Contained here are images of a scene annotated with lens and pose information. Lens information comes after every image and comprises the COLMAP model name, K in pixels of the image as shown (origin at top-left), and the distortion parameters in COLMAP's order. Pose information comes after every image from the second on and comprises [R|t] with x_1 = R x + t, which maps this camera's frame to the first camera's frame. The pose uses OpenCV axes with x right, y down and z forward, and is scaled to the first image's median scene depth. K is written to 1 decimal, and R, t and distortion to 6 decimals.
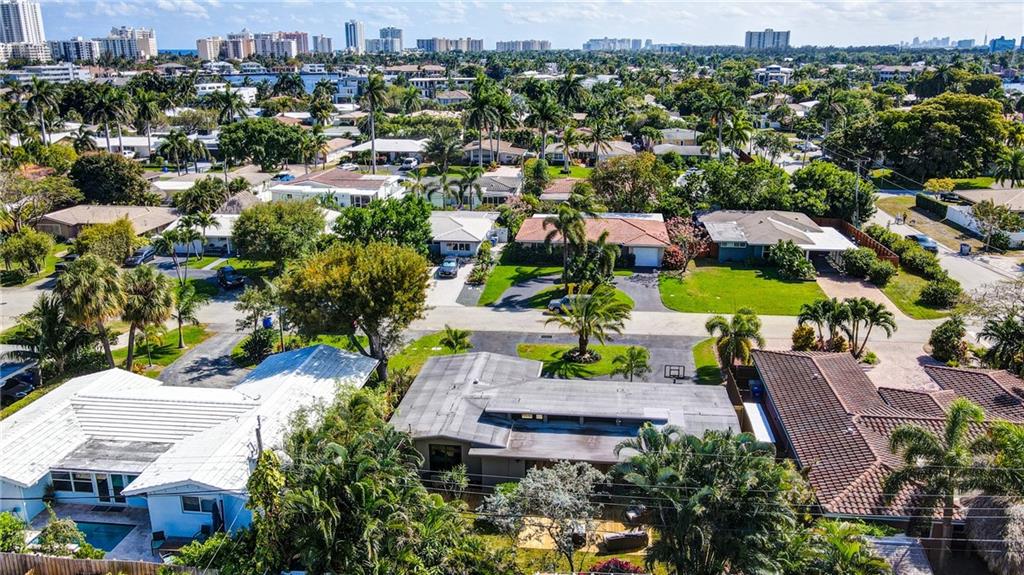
lens RADIAL K [[785.9, 0, 521.7], [0, 785.9, 289.9], [0, 0, 1]] dist [0.008095, 0.010086]
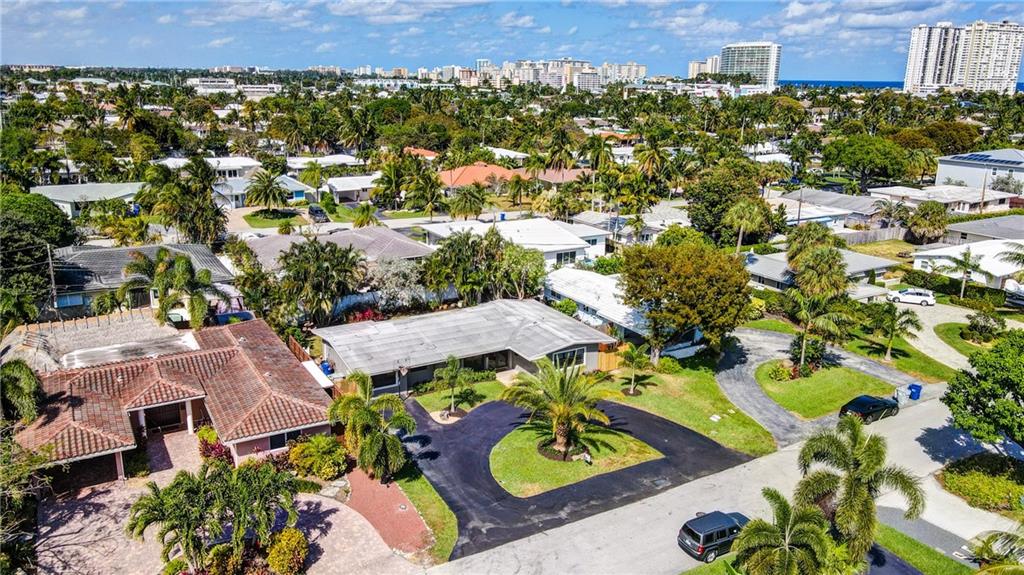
lens RADIAL K [[770.7, 0, 515.9], [0, 770.7, 284.3], [0, 0, 1]] dist [0.034360, -0.000220]
pose [[-0.800628, 0.150325, -0.579998, 0.050775], [-0.189535, 0.854764, 0.483173, -0.039577], [0.568394, 0.496771, -0.655856, 0.130772]]
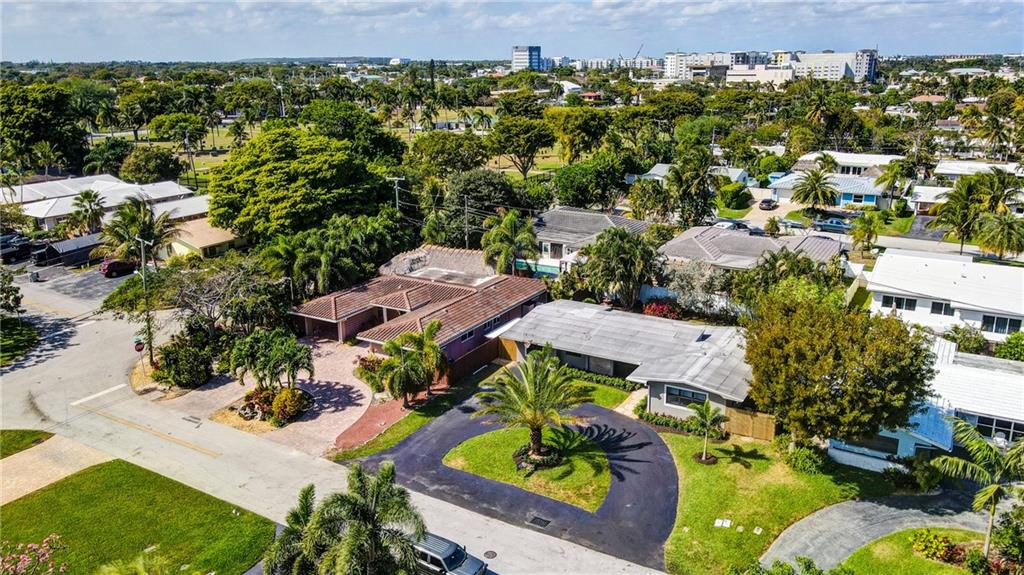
lens RADIAL K [[766.3, 0, 510.7], [0, 766.3, 292.4], [0, 0, 1]] dist [0.002088, 0.054365]
pose [[-0.912846, -0.112670, 0.392451, -0.016801], [0.128536, 0.833005, 0.538127, -0.043868], [-0.387544, 0.541671, -0.745923, 0.139569]]
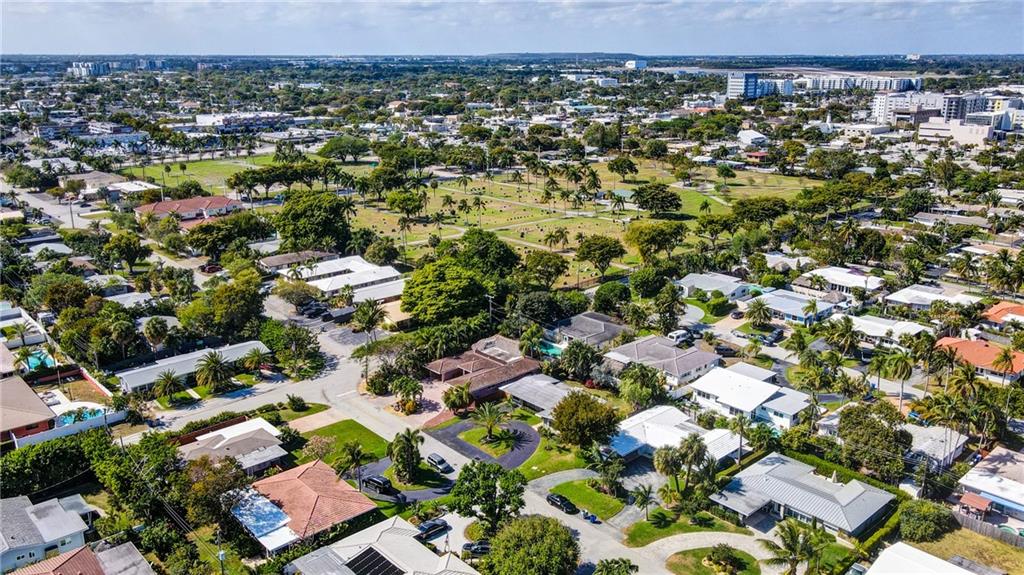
lens RADIAL K [[785.9, 0, 521.7], [0, 785.9, 289.9], [0, 0, 1]] dist [0.008095, 0.010086]
pose [[-0.764243, -0.188082, 0.616894, -0.114990], [0.186976, 0.850833, 0.491043, -0.121128], [-0.617230, 0.490620, -0.615076, 0.192918]]
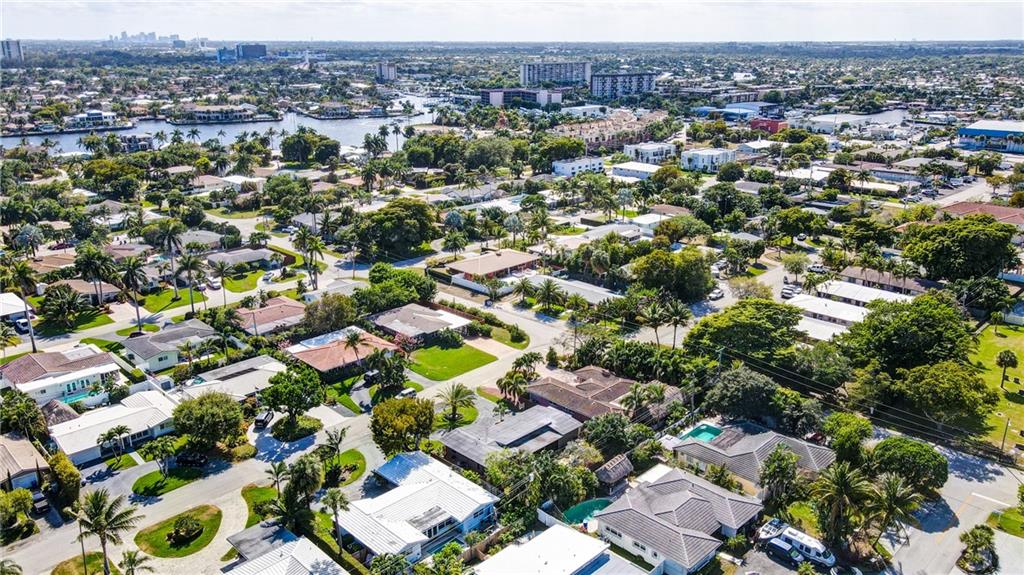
lens RADIAL K [[785.9, 0, 521.7], [0, 785.9, 289.9], [0, 0, 1]] dist [0.008095, 0.010086]
pose [[0.616849, -0.238259, 0.750153, -0.125258], [0.226260, 0.966531, 0.120931, -0.043842], [-0.753859, 0.095133, 0.650112, -0.053494]]
